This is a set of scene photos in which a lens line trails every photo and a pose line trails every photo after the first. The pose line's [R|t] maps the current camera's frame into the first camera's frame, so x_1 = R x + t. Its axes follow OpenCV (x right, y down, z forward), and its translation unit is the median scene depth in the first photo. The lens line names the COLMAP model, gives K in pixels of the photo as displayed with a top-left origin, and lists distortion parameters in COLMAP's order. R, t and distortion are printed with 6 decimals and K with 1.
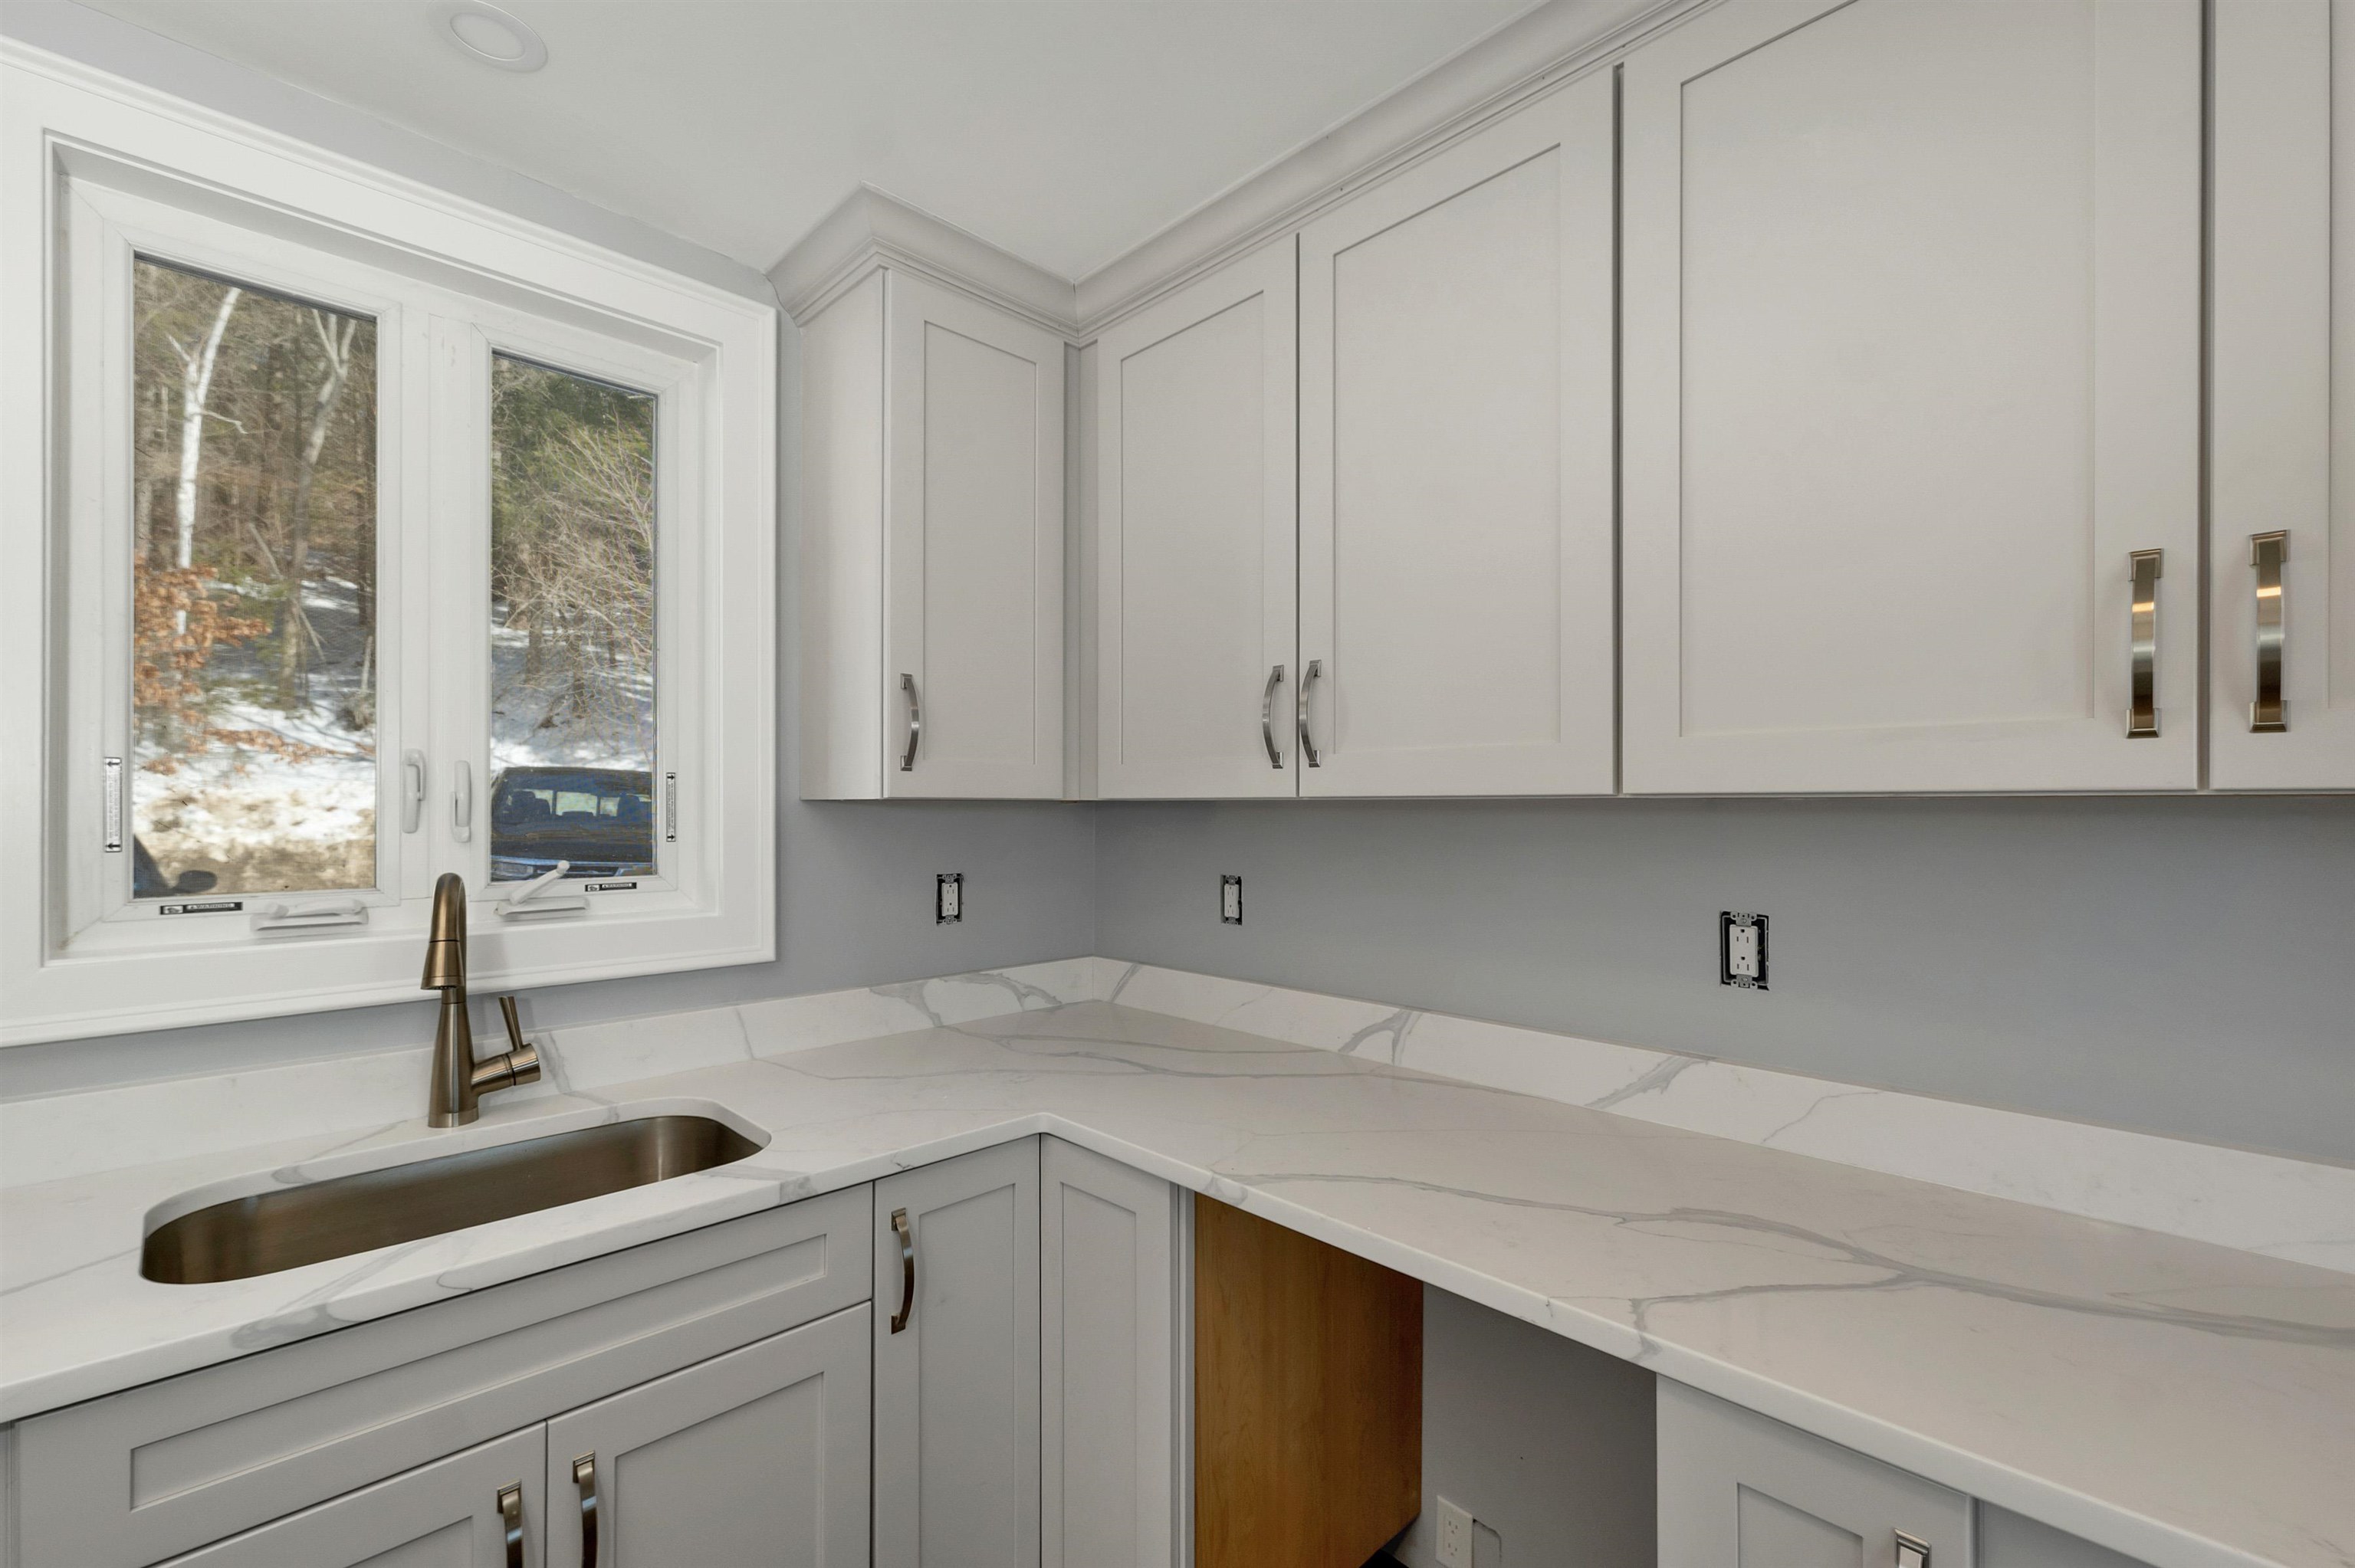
lens RADIAL K [[1006.1, 0, 1168.1], [0, 1006.1, 803.0], [0, 0, 1]] dist [0.006476, 0.000224]
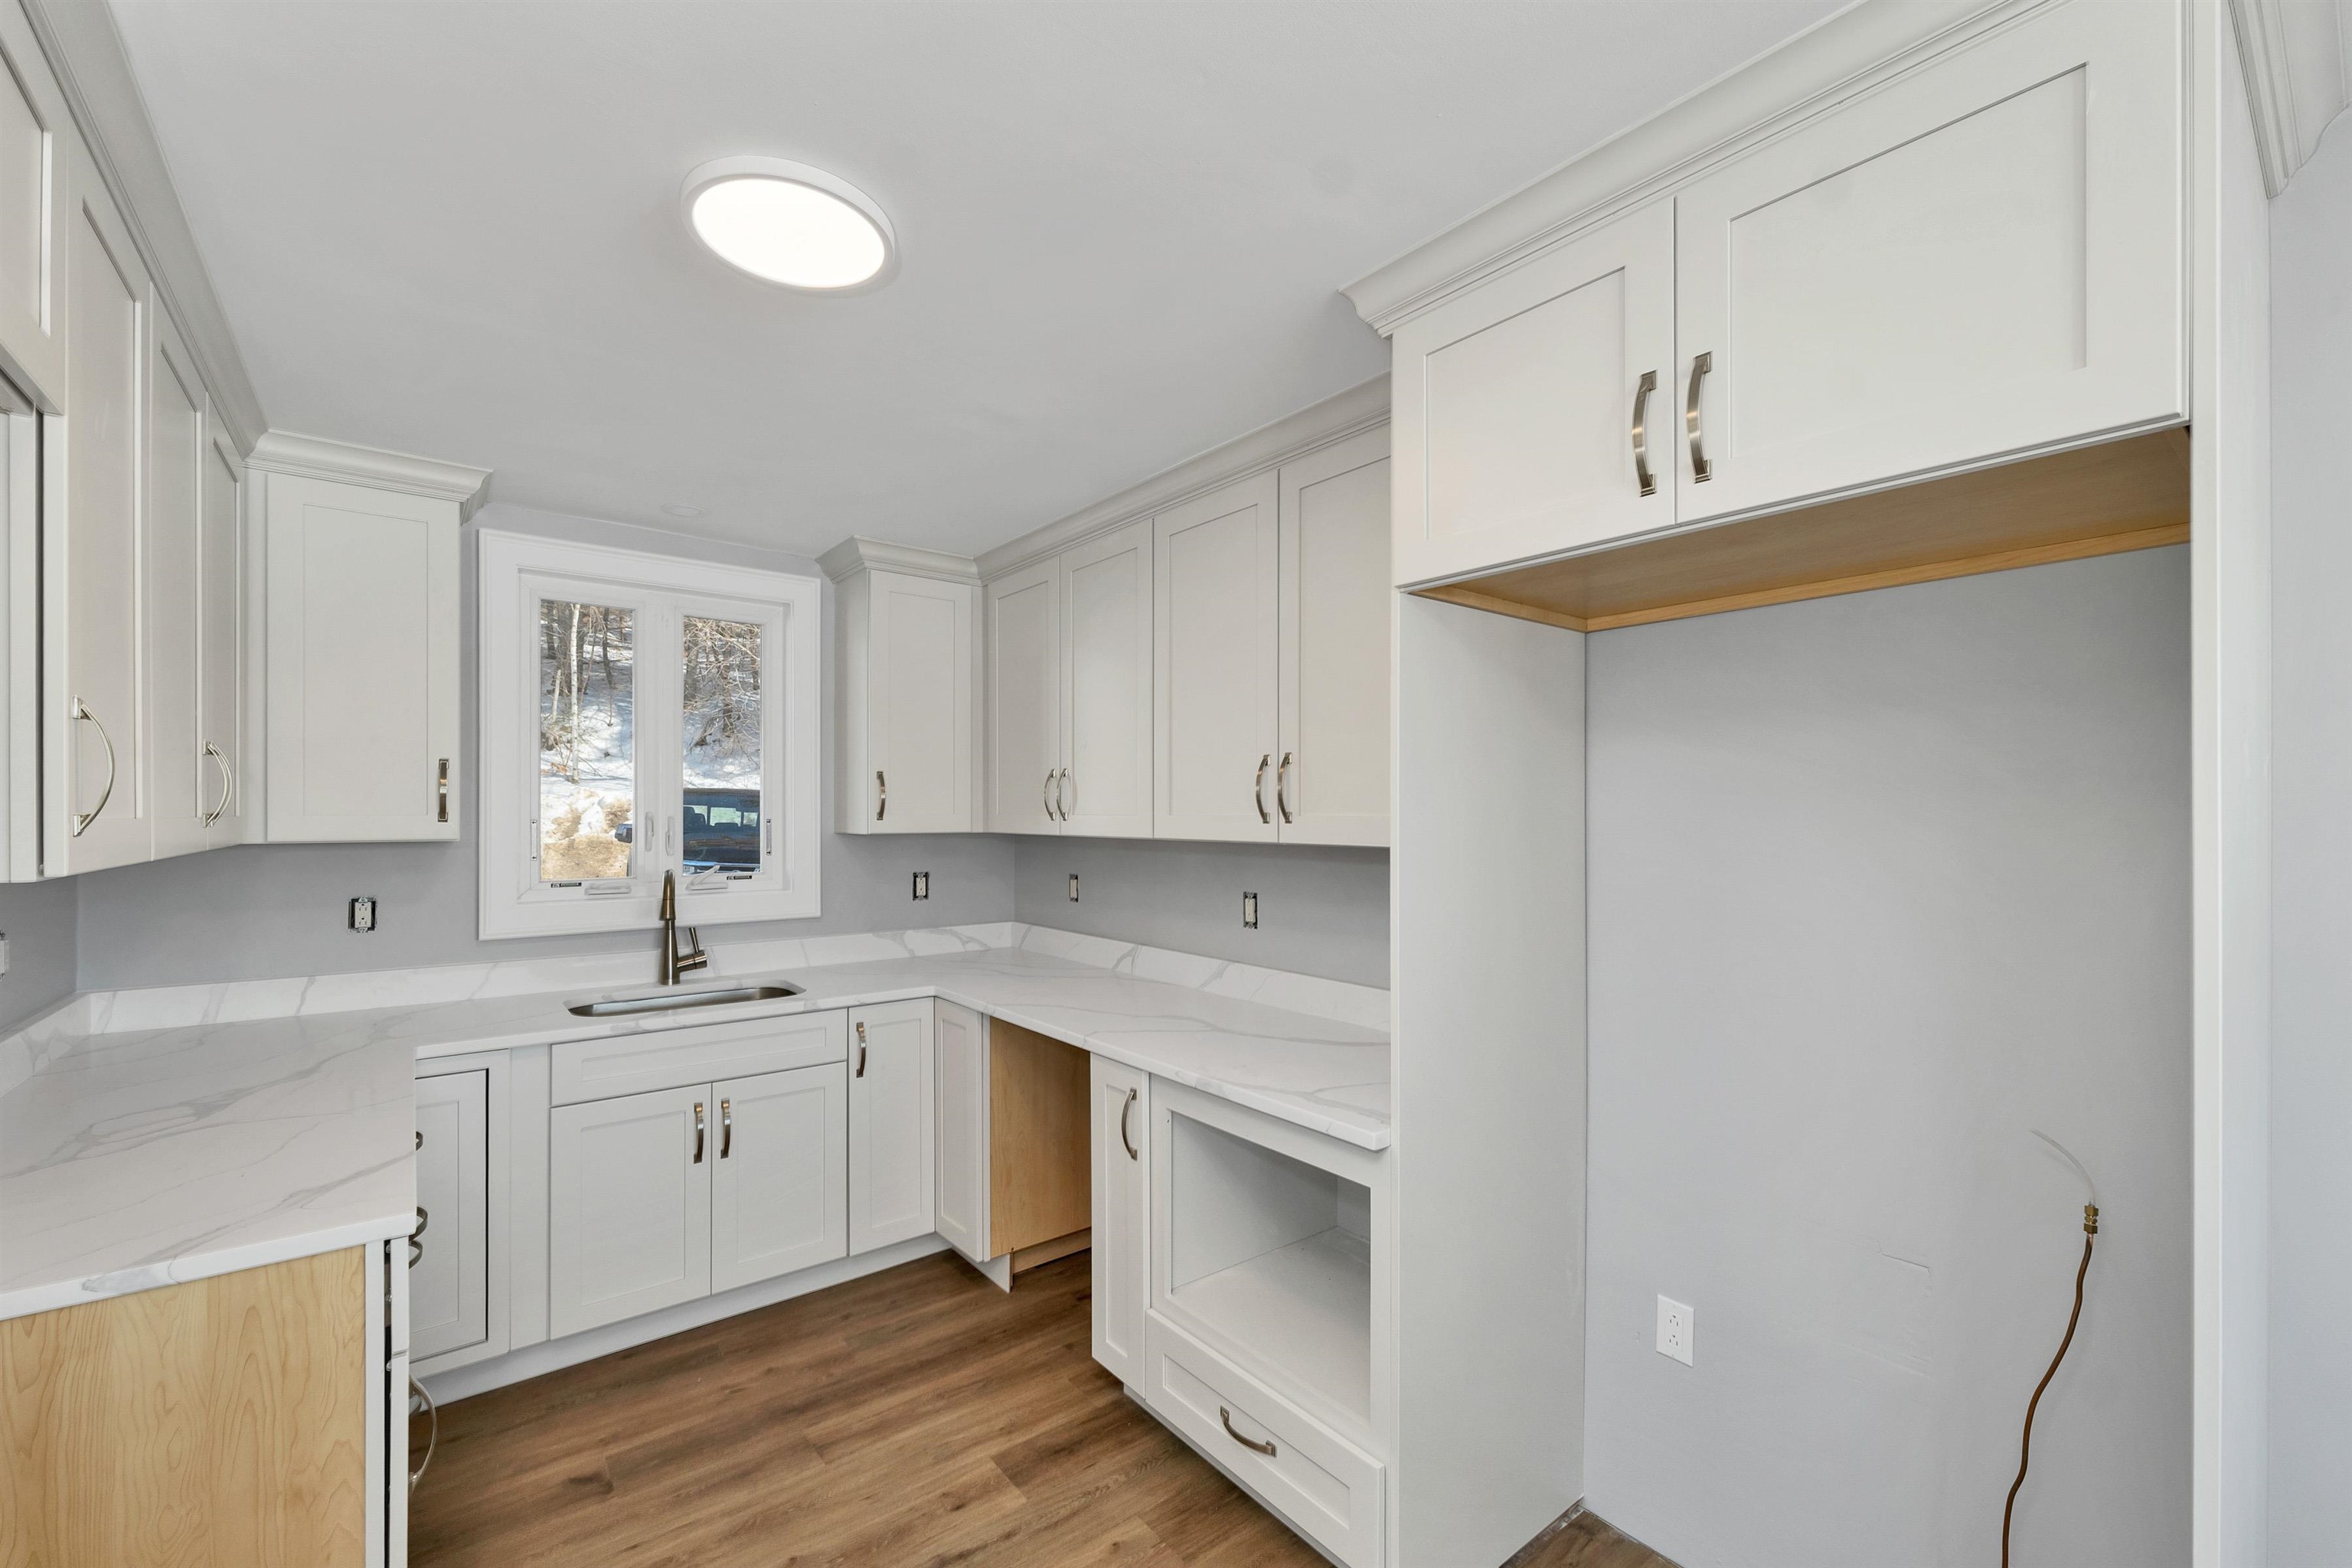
lens RADIAL K [[966.4, 0, 1176.1], [0, 966.4, 812.5], [0, 0, 1]] dist [-0.000902, 0.000021]
pose [[0.995547, 0.001298, -0.094258, 0.451876], [-0.000966, 0.999993, 0.003573, -0.048723], [0.094262, -0.003466, 0.995541, -0.761618]]
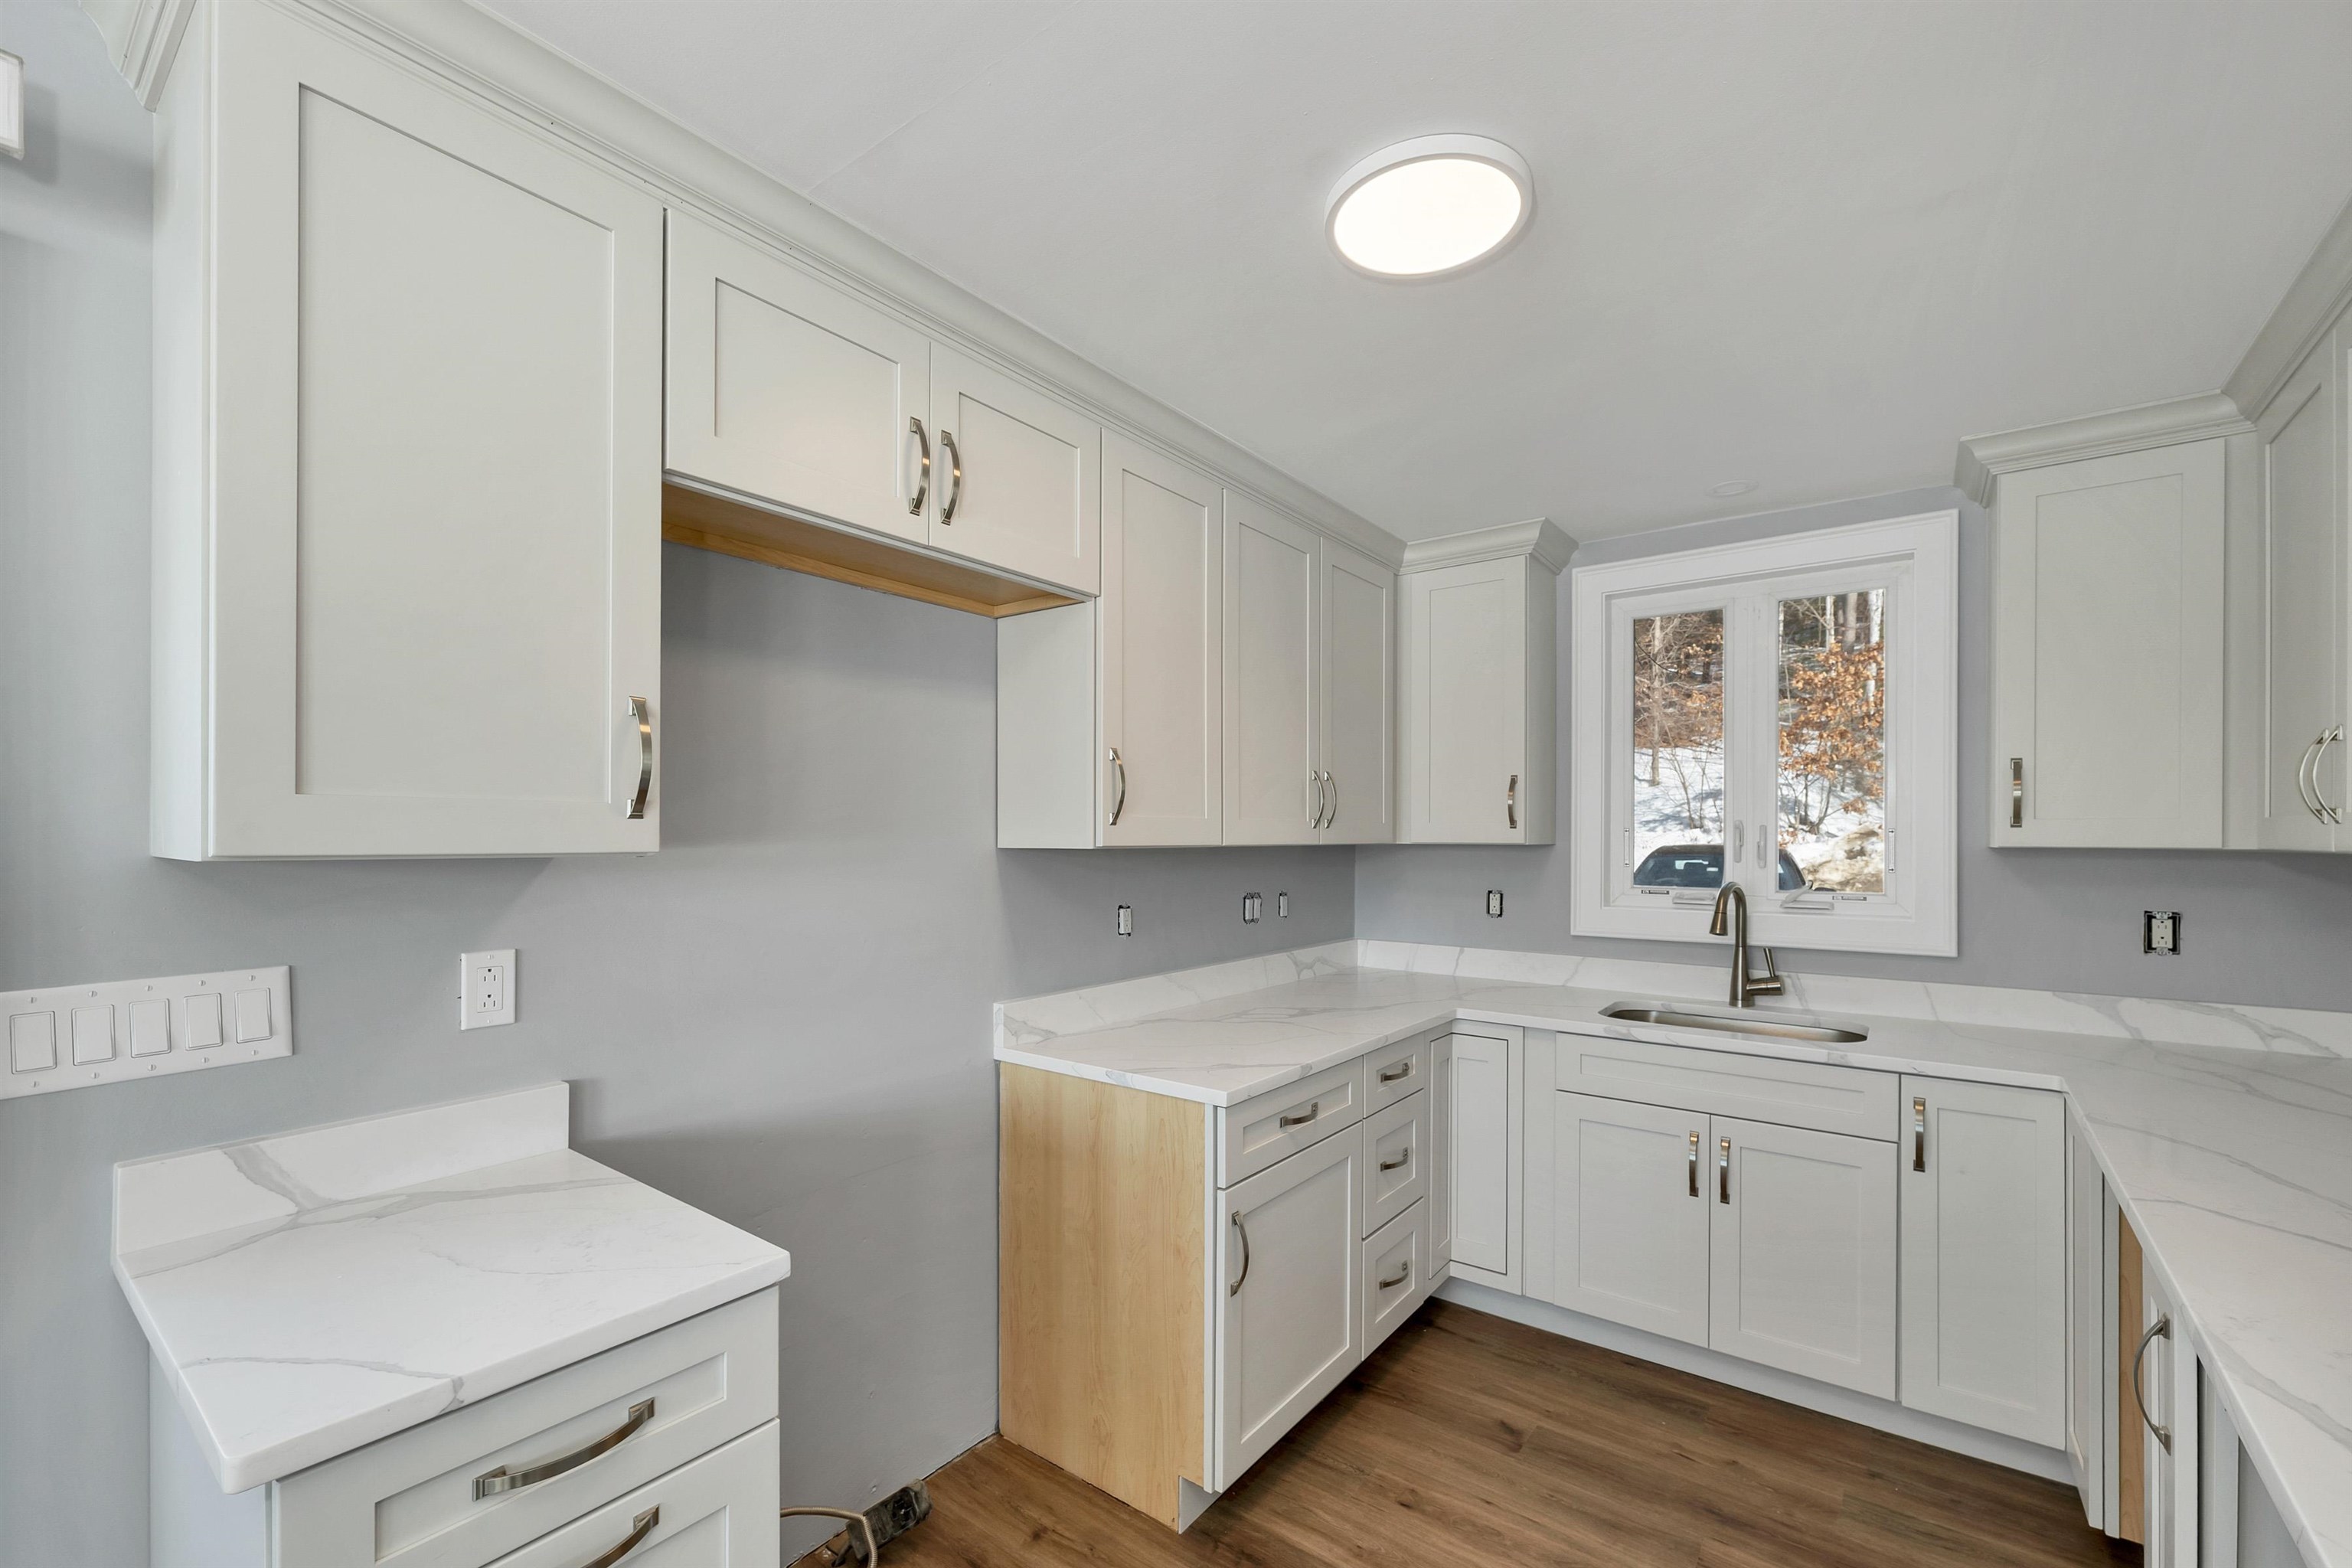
lens RADIAL K [[978.0, 0, 1166.3], [0, 978.0, 839.2], [0, 0, 1]] dist [0.001330, -0.000146]
pose [[0.151928, 0.004220, -0.988383, 0.812482], [0.000663, 0.999990, 0.004372, -0.020390], [0.988391, -0.001320, 0.151924, -0.332440]]
